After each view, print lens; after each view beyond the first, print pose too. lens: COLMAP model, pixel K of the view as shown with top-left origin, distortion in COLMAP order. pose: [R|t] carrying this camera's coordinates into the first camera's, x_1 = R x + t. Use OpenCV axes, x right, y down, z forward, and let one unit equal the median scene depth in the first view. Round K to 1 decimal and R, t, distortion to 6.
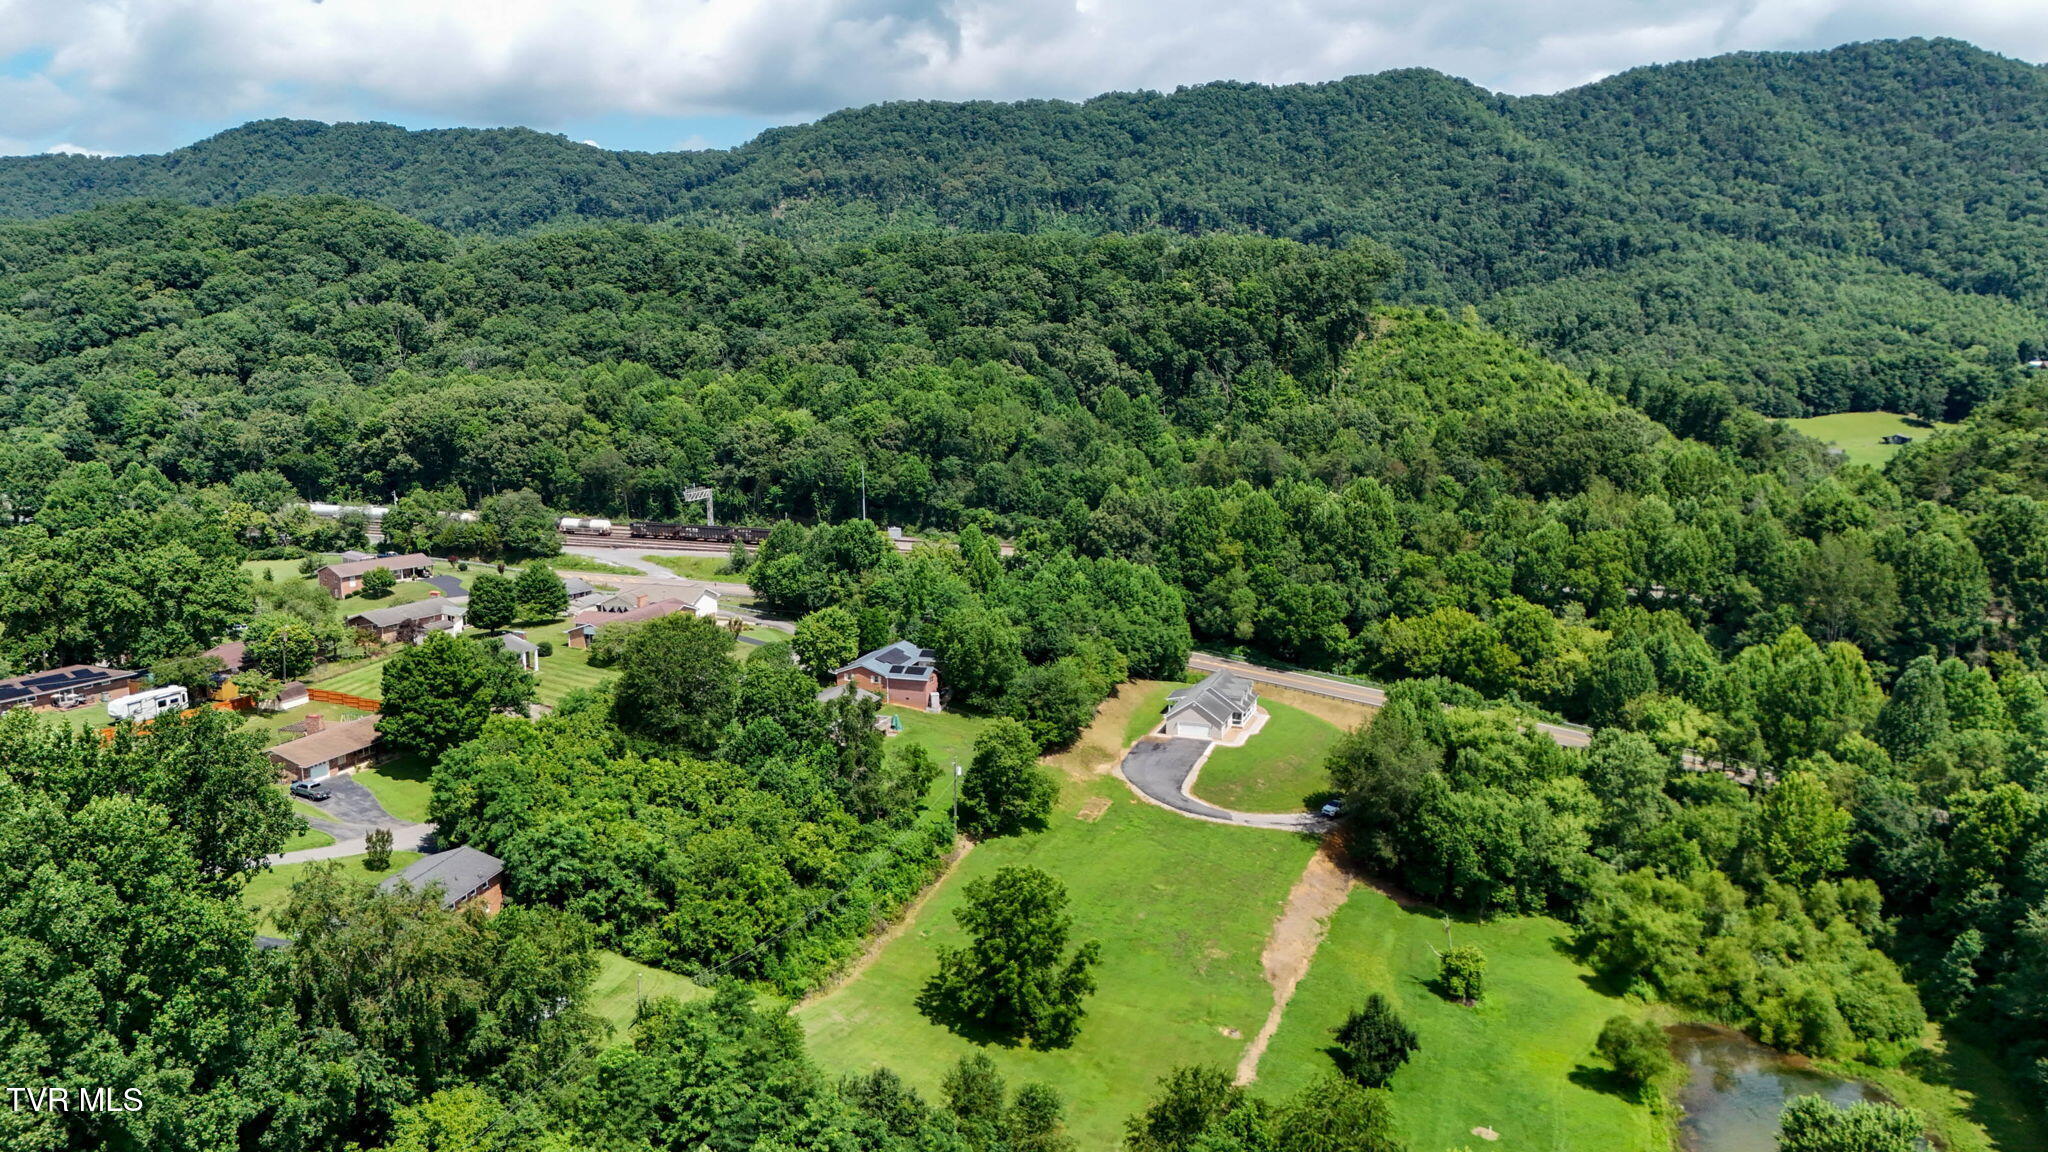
lens RADIAL K [[1500.1, 0, 1030.4], [0, 1500.1, 574.0], [0, 0, 1]] dist [0.084341, -0.084923]
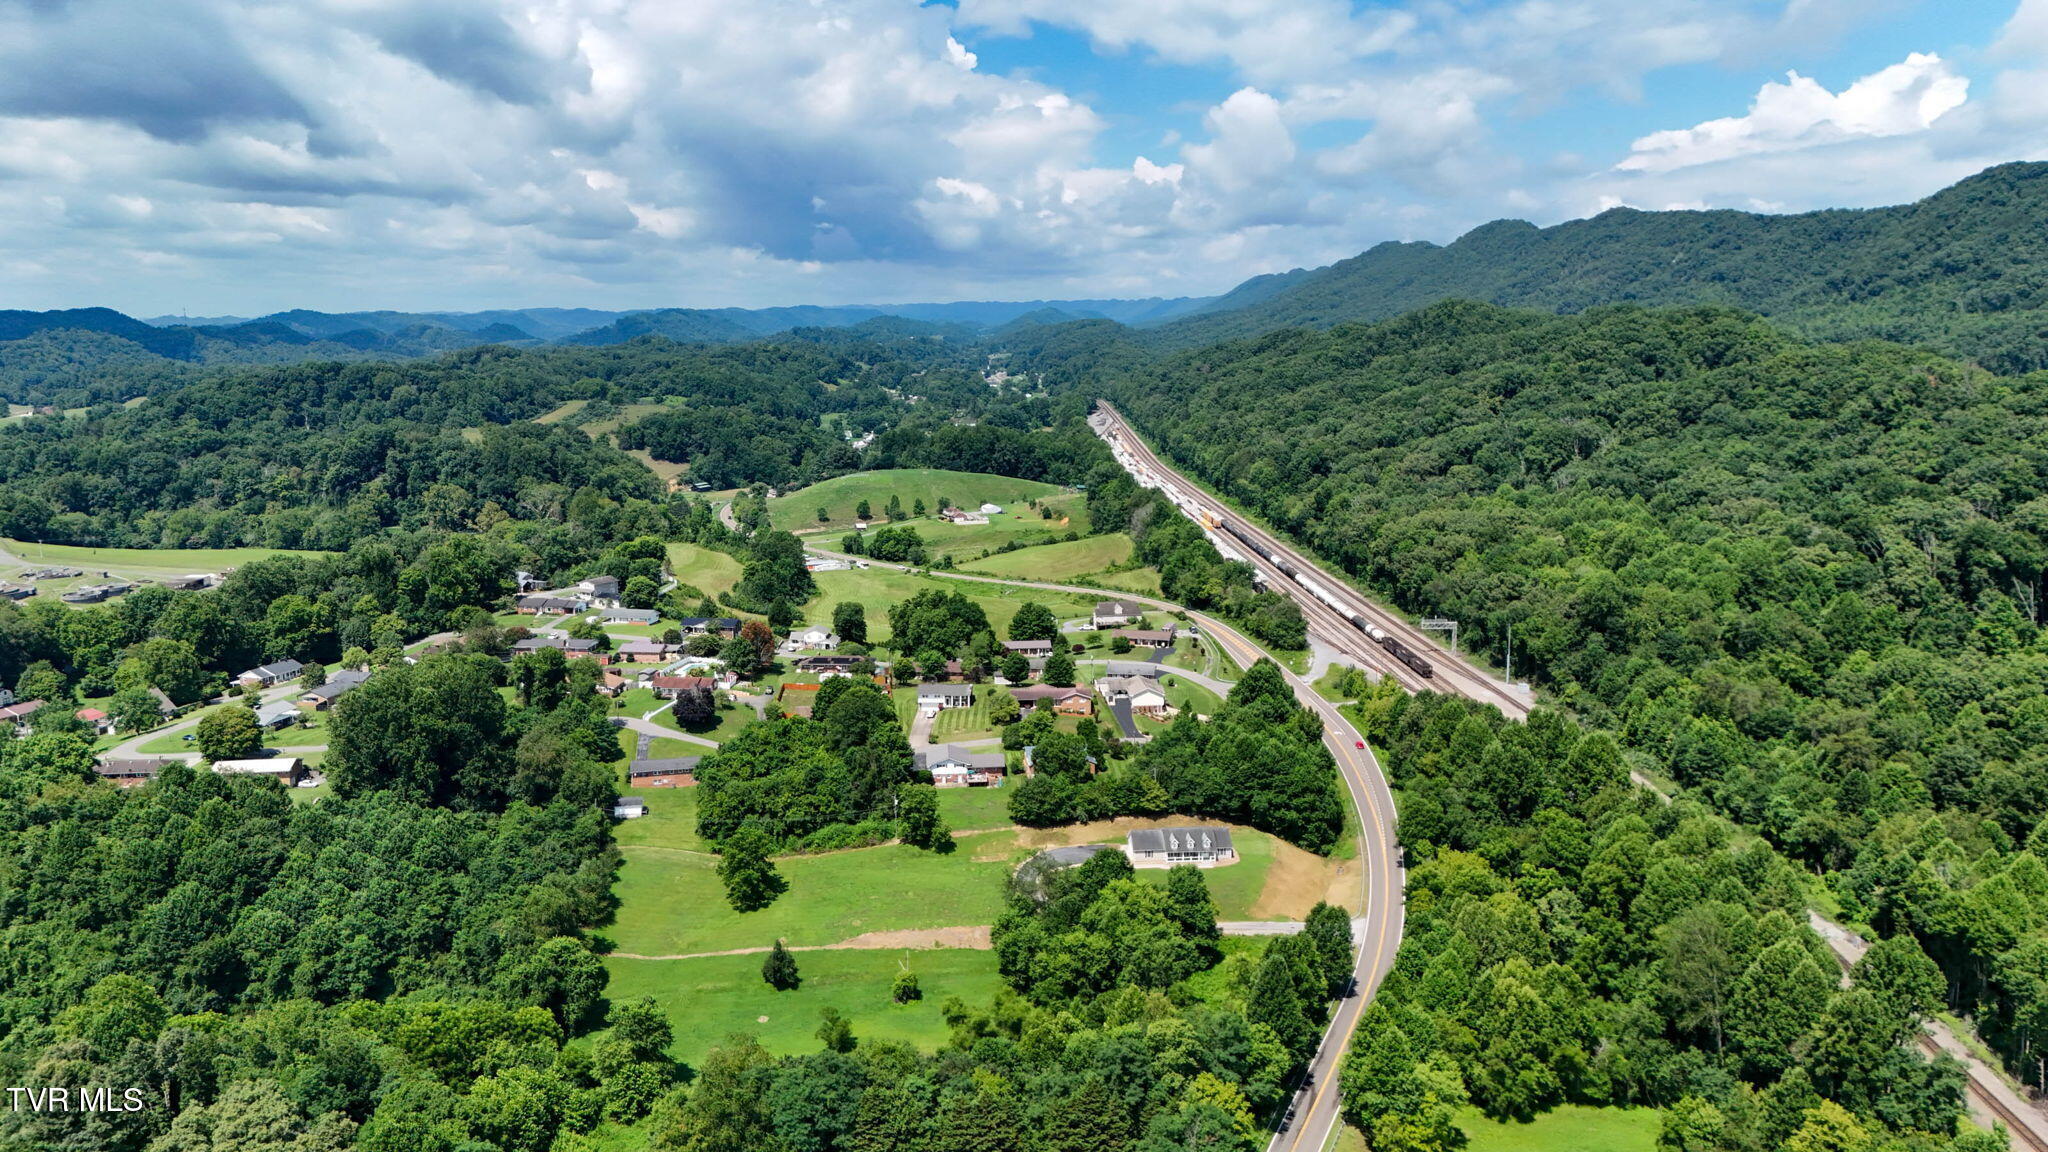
lens RADIAL K [[1496.8, 0, 1031.3], [0, 1496.8, 577.2], [0, 0, 1]] dist [0.092776, -0.103286]
pose [[0.407609, 0.156002, -0.899732, 0.765174], [-0.150512, 0.983301, 0.102305, -0.167910], [0.900667, 0.093720, 0.424283, 0.142270]]
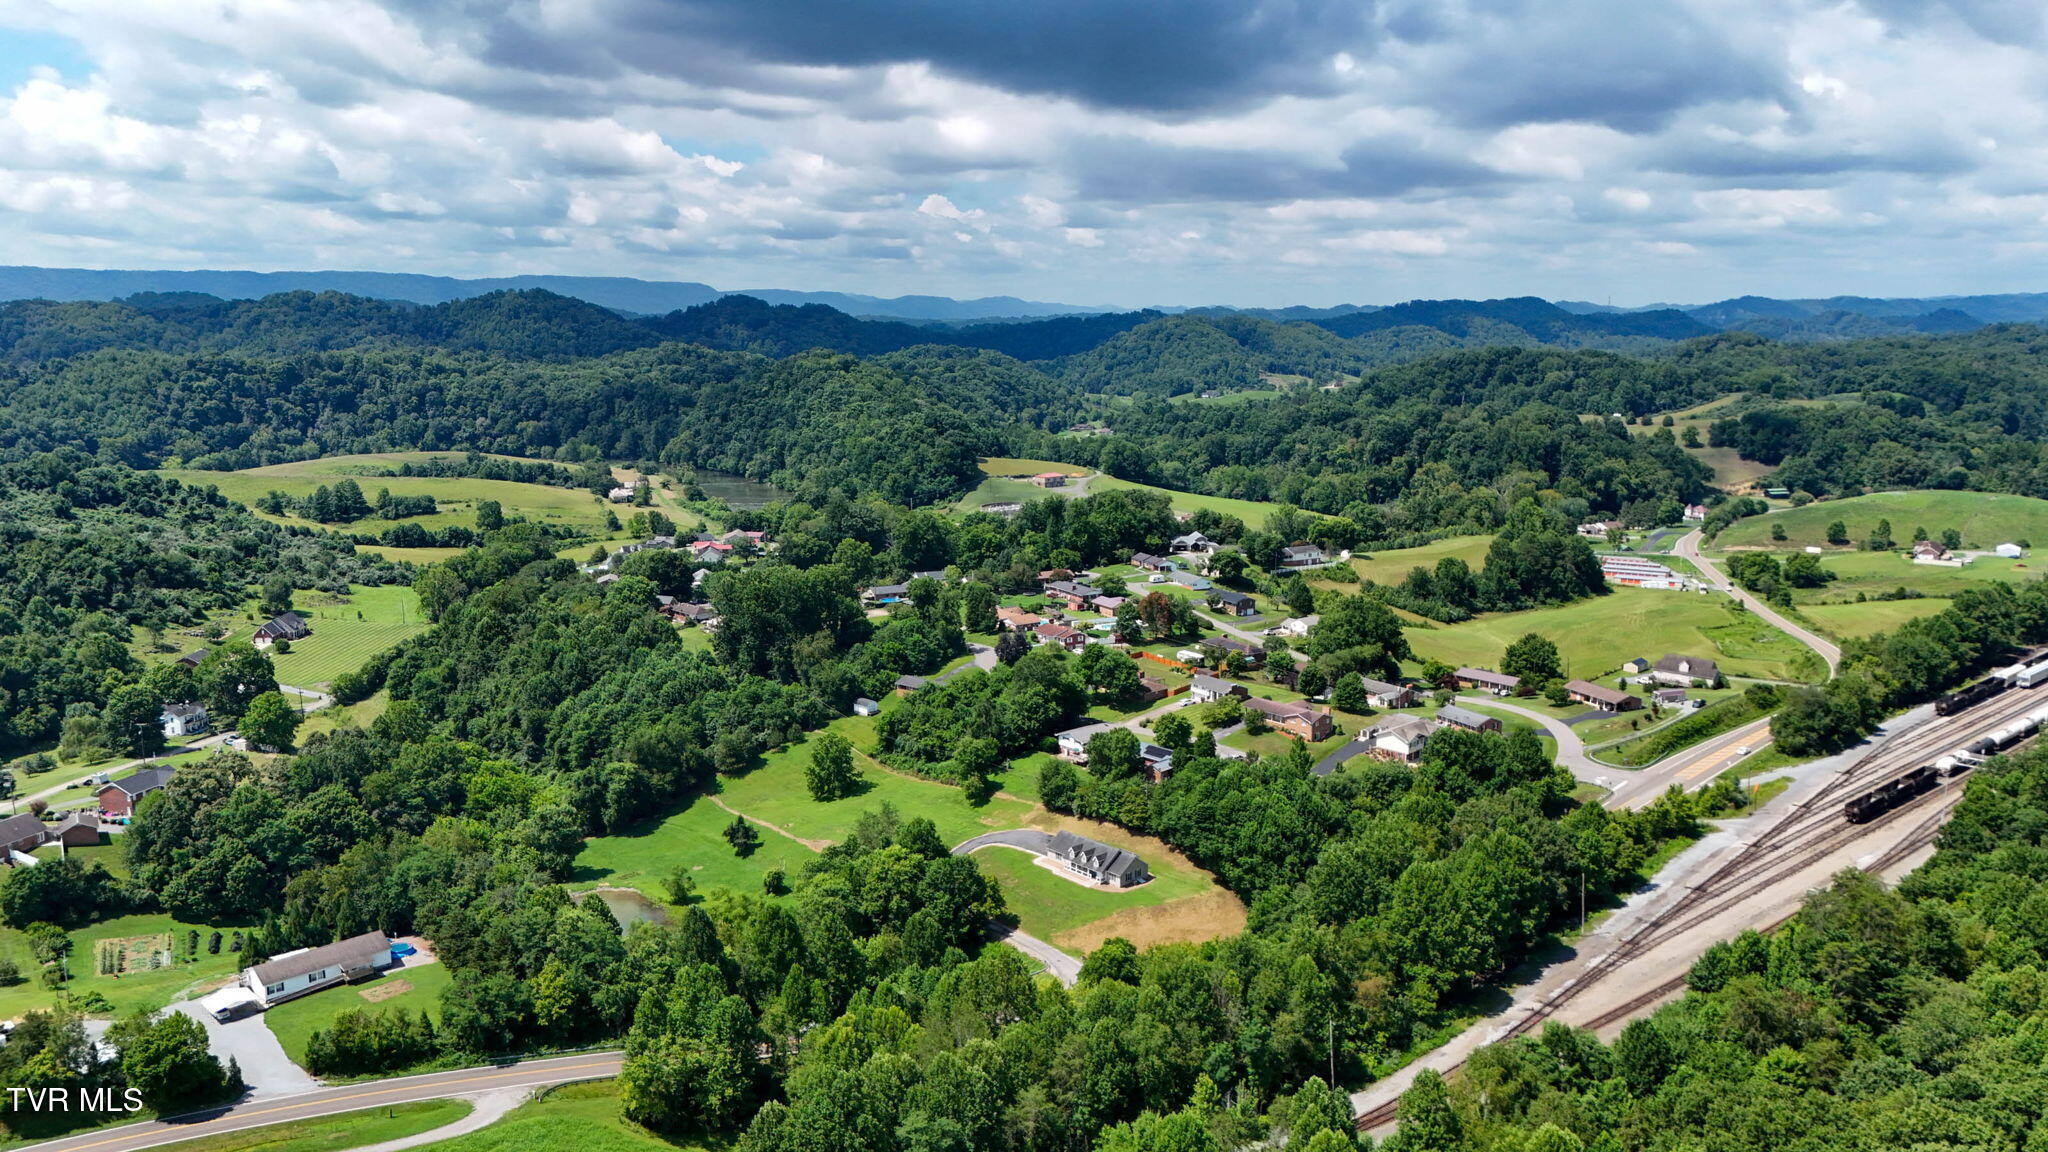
lens RADIAL K [[1500.1, 0, 1030.4], [0, 1500.1, 574.0], [0, 0, 1]] dist [0.084341, -0.084923]
pose [[-0.475649, 0.155841, -0.865720, 0.755091], [-0.145631, 0.956648, 0.252222, -0.289709], [0.867496, 0.246045, -0.432333, 0.862585]]
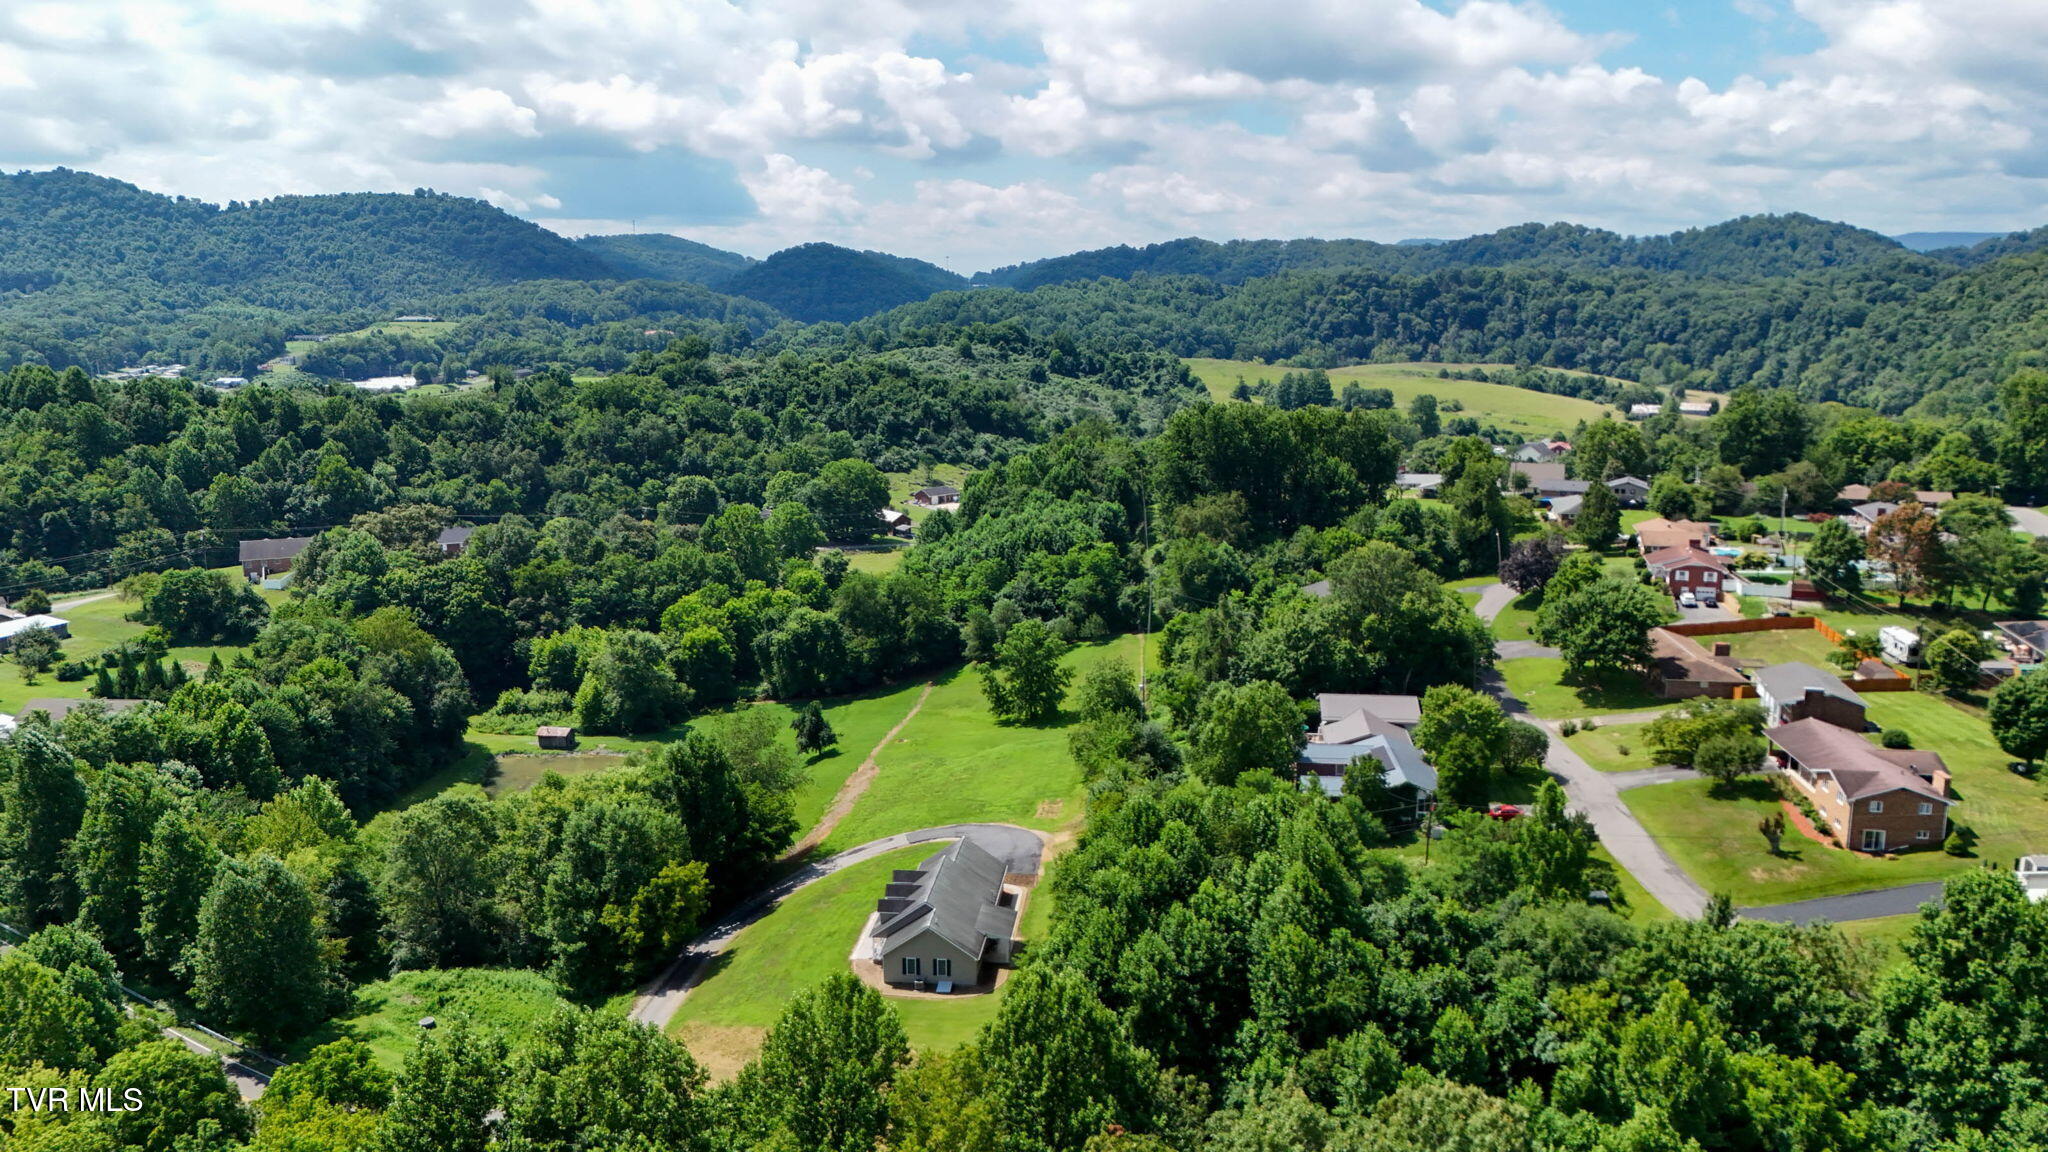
lens RADIAL K [[1500.1, 0, 1030.4], [0, 1500.1, 574.0], [0, 0, 1]] dist [0.084341, -0.084923]
pose [[-0.974127, 0.048271, -0.220784, 0.126339], [-0.032277, 0.937195, 0.347311, -0.154588], [0.223683, 0.345451, -0.911389, 0.897029]]
